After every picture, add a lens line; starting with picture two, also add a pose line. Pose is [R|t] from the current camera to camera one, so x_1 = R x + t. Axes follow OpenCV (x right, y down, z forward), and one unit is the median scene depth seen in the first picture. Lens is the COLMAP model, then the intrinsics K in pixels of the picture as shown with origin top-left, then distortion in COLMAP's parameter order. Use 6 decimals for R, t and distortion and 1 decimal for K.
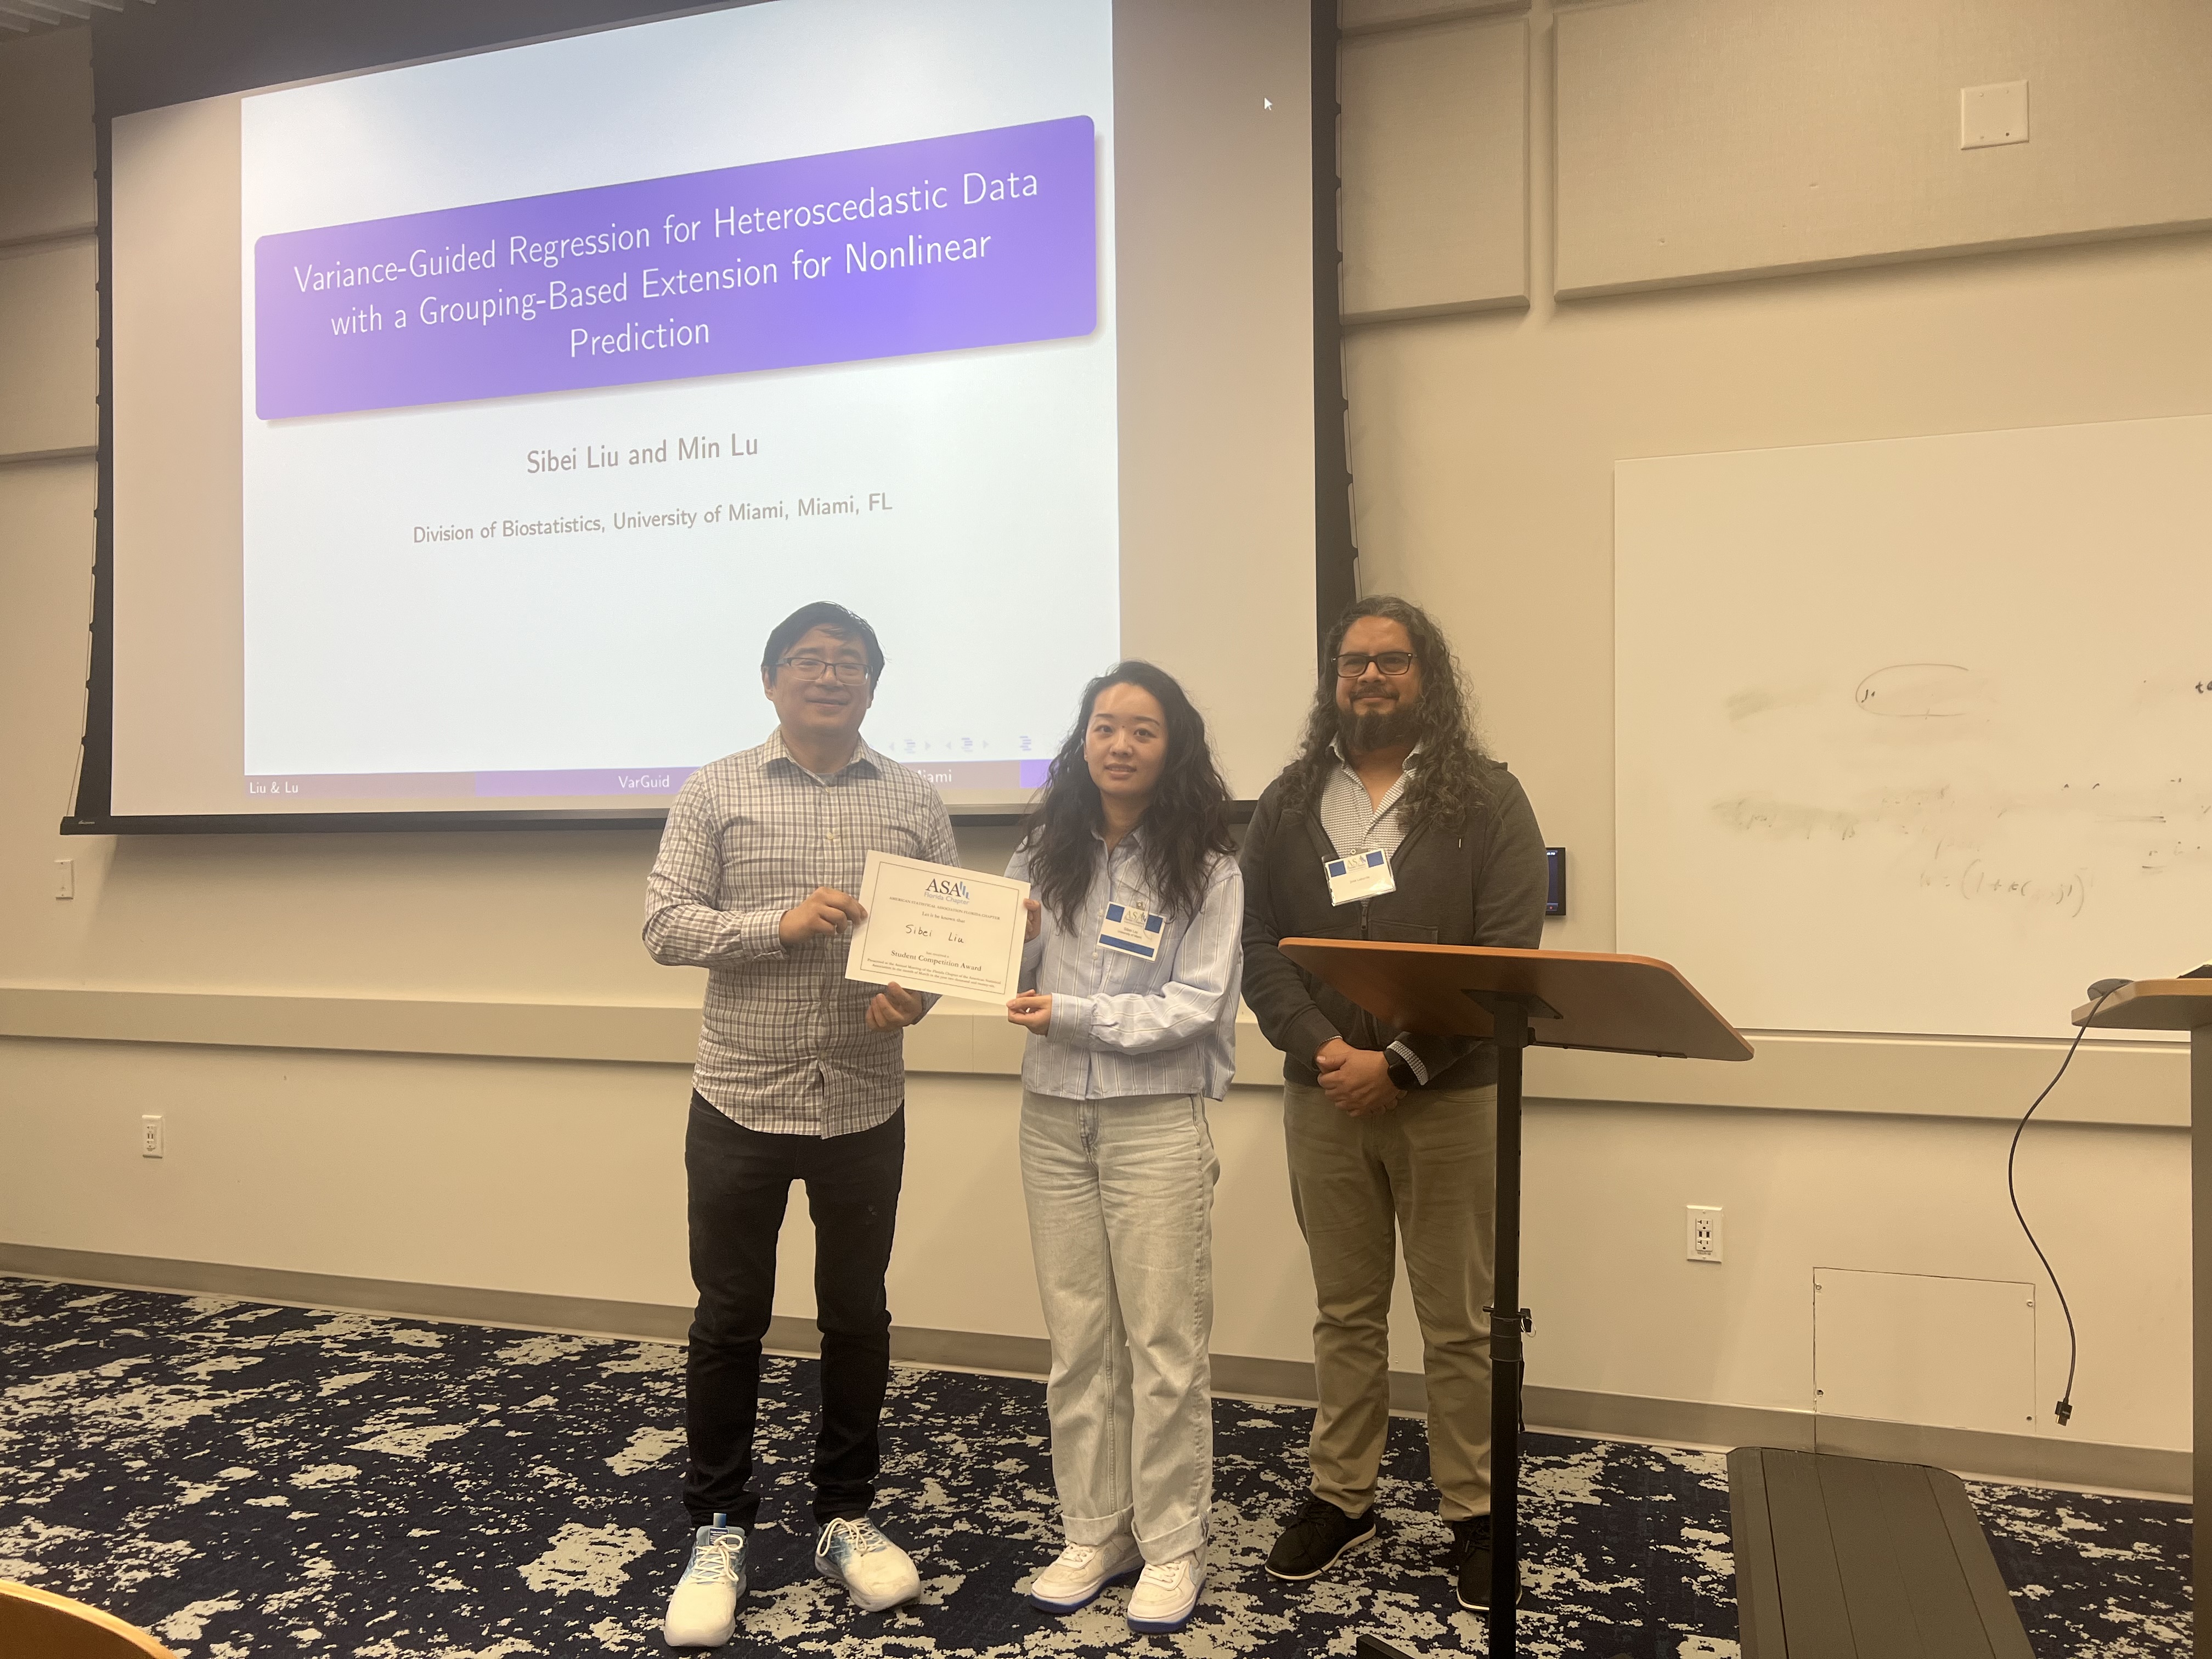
lens RADIAL K [[1696.9, 0, 1123.5], [0, 1696.9, 835.8], [0, 0, 1]] dist [0.036501, -0.035757]
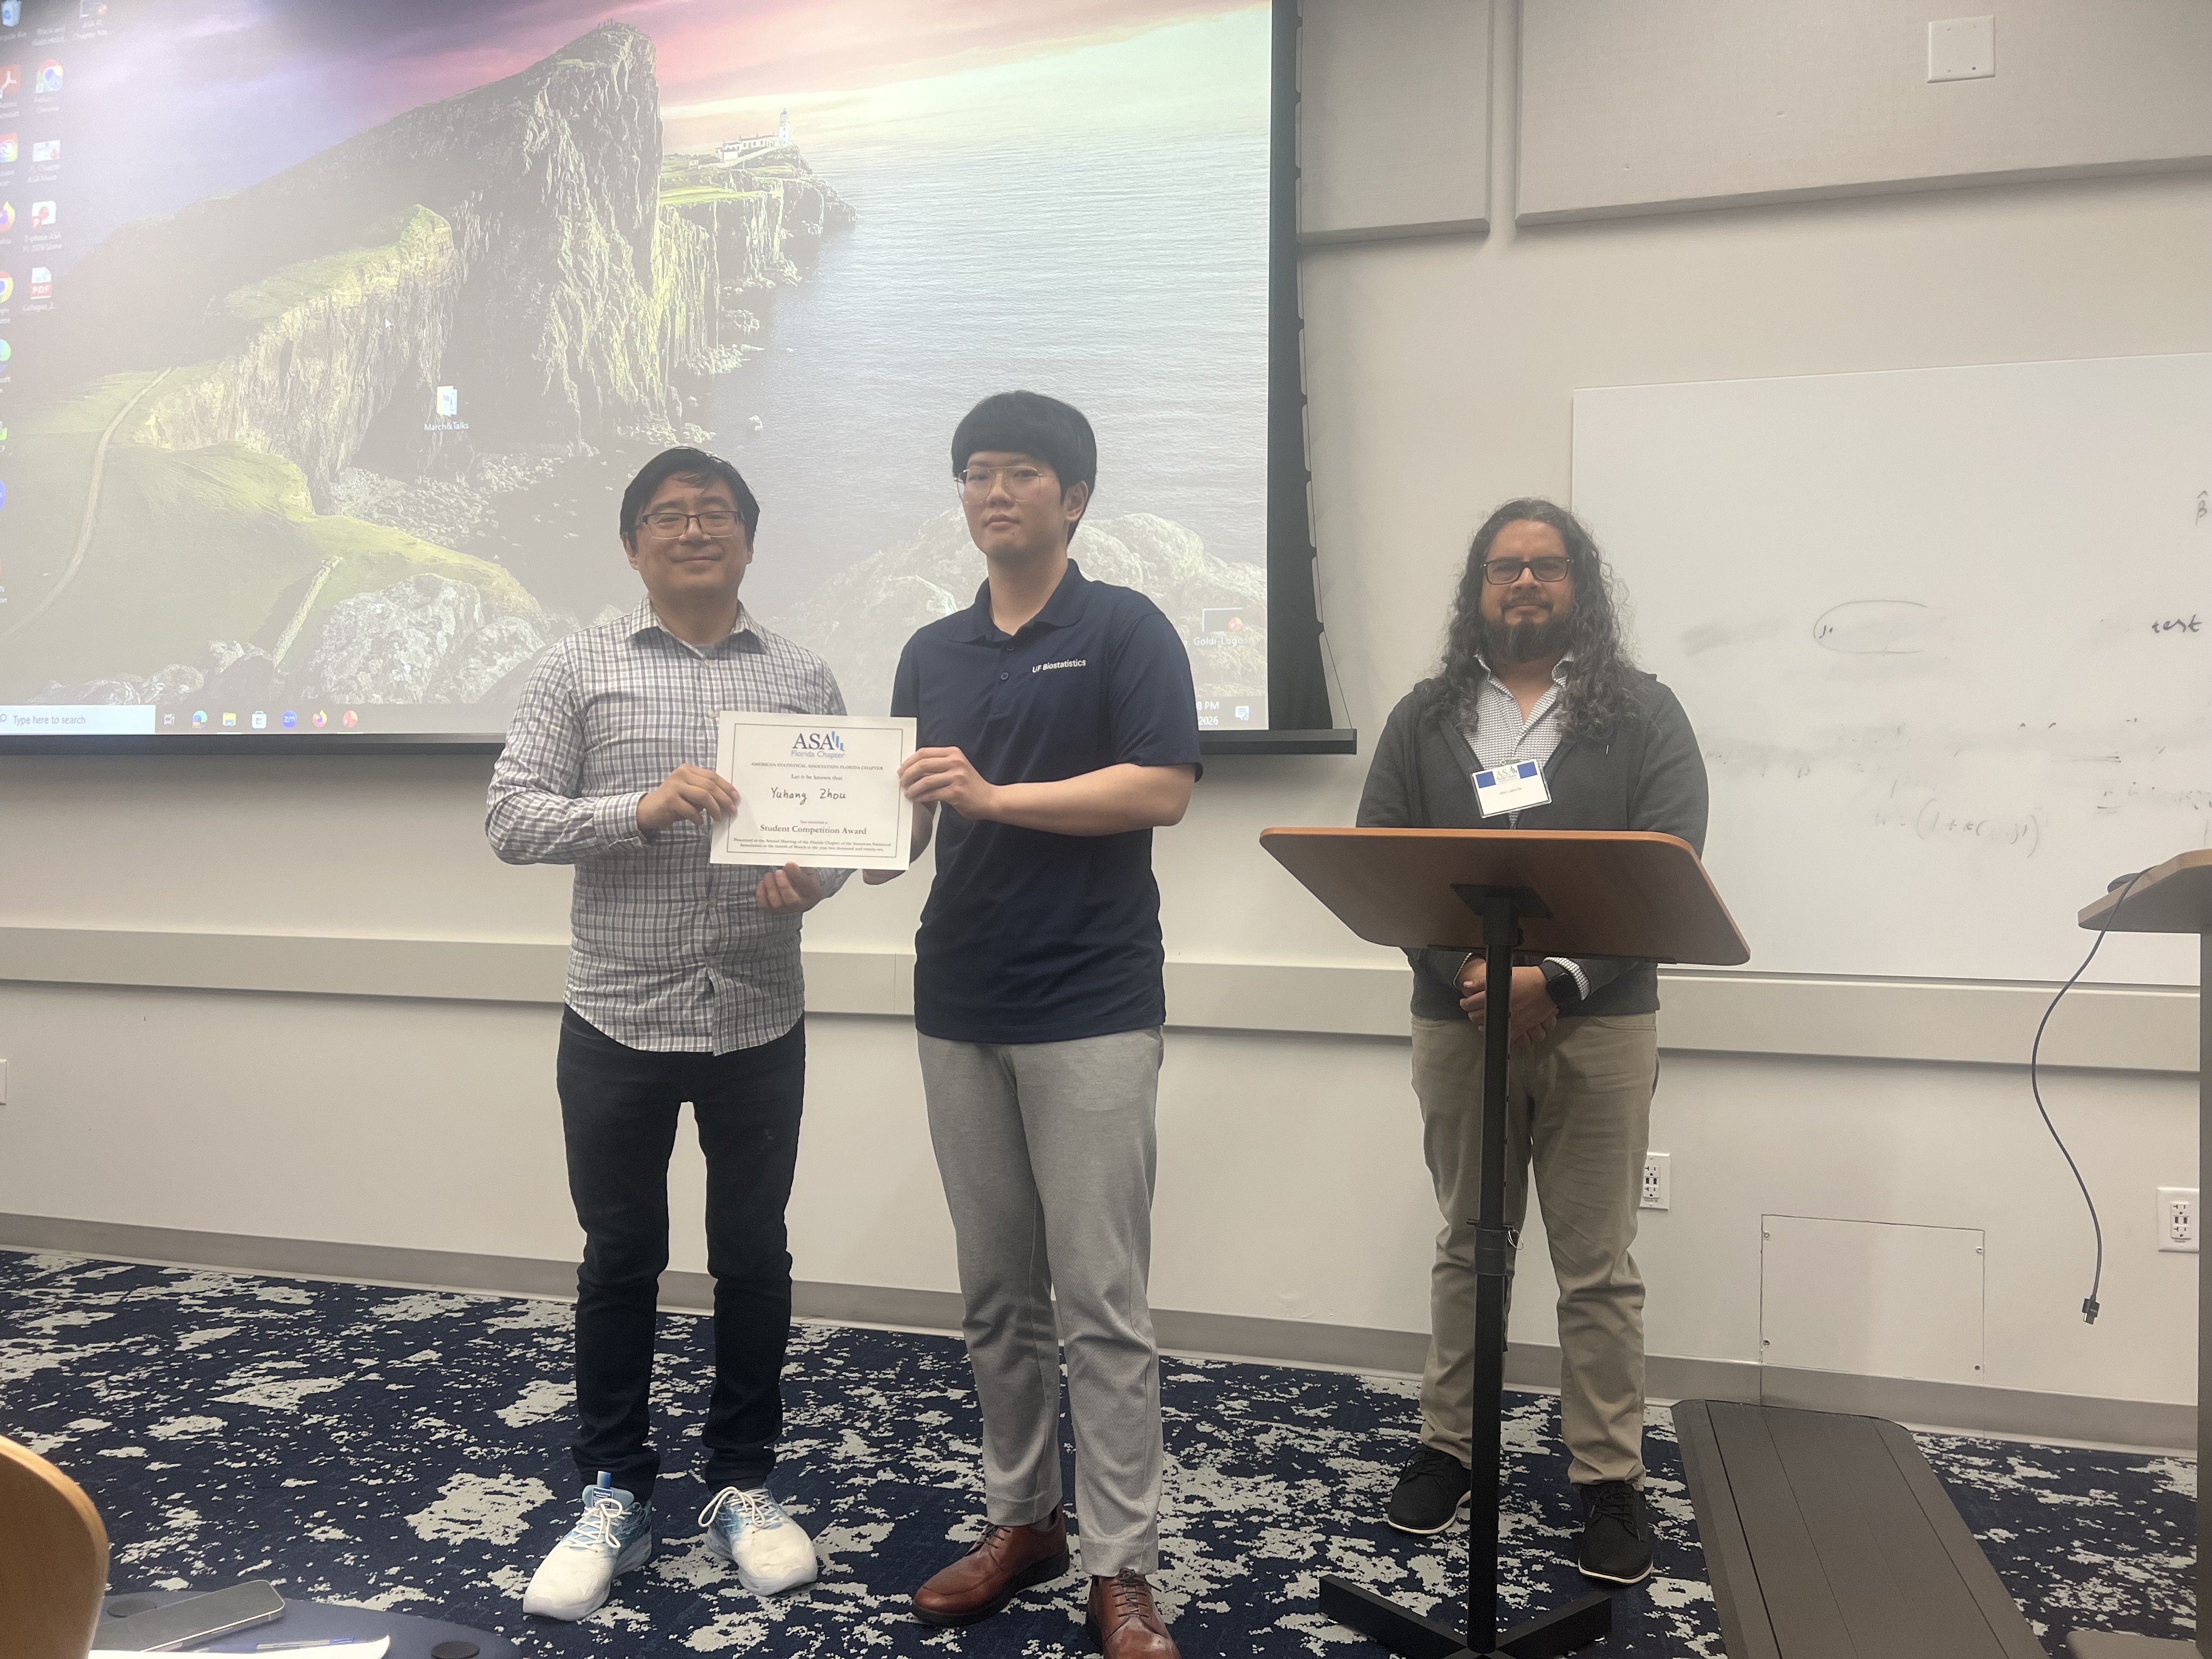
lens RADIAL K [[1696.9, 0, 1100.2], [0, 1696.9, 822.1], [0, 0, 1]] dist [0.036501, -0.035757]
pose [[0.997918, 0.022325, 0.060509, -0.039280], [-0.021349, 0.999632, -0.016720, 0.053805], [-0.060860, 0.015394, 0.998028, 0.045116]]
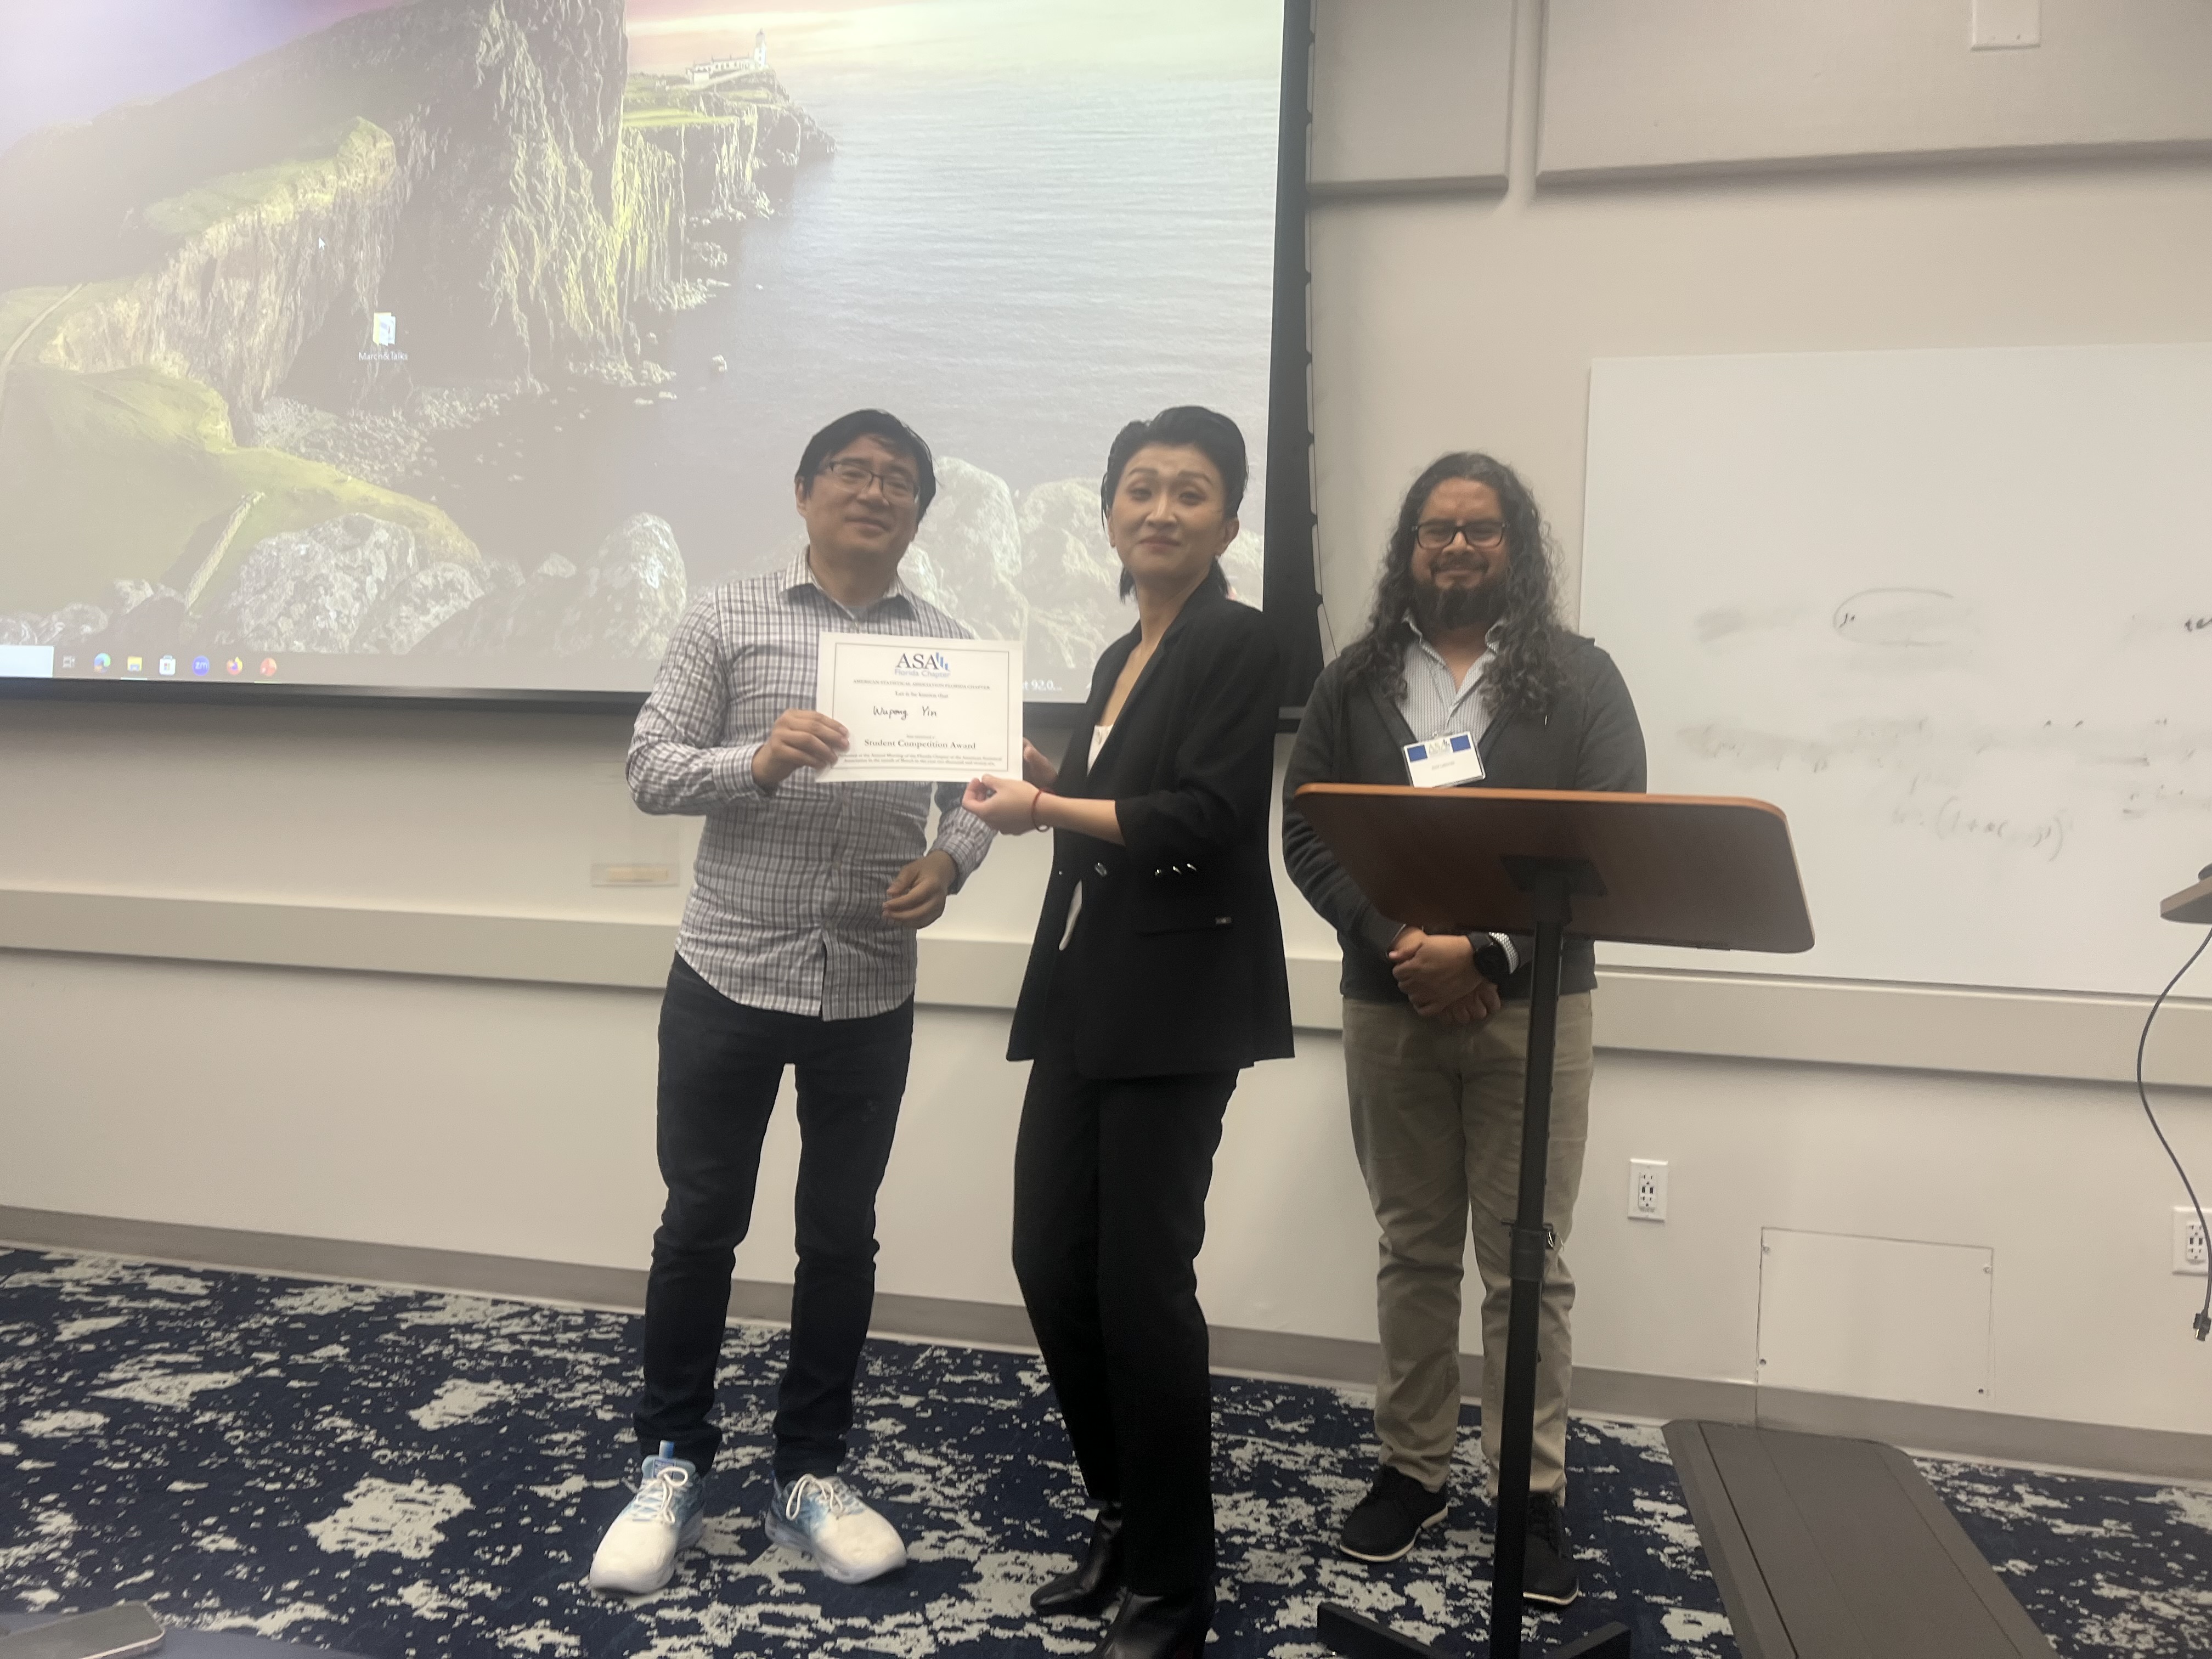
lens RADIAL K [[1696.9, 0, 1101.3], [0, 1696.9, 843.8], [0, 0, 1]] dist [0.036501, -0.035757]
pose [[0.993244, 0.052664, 0.103408, -0.063900], [-0.051298, 0.998558, -0.015832, 0.078301], [-0.104093, 0.010421, 0.994513, 0.109809]]
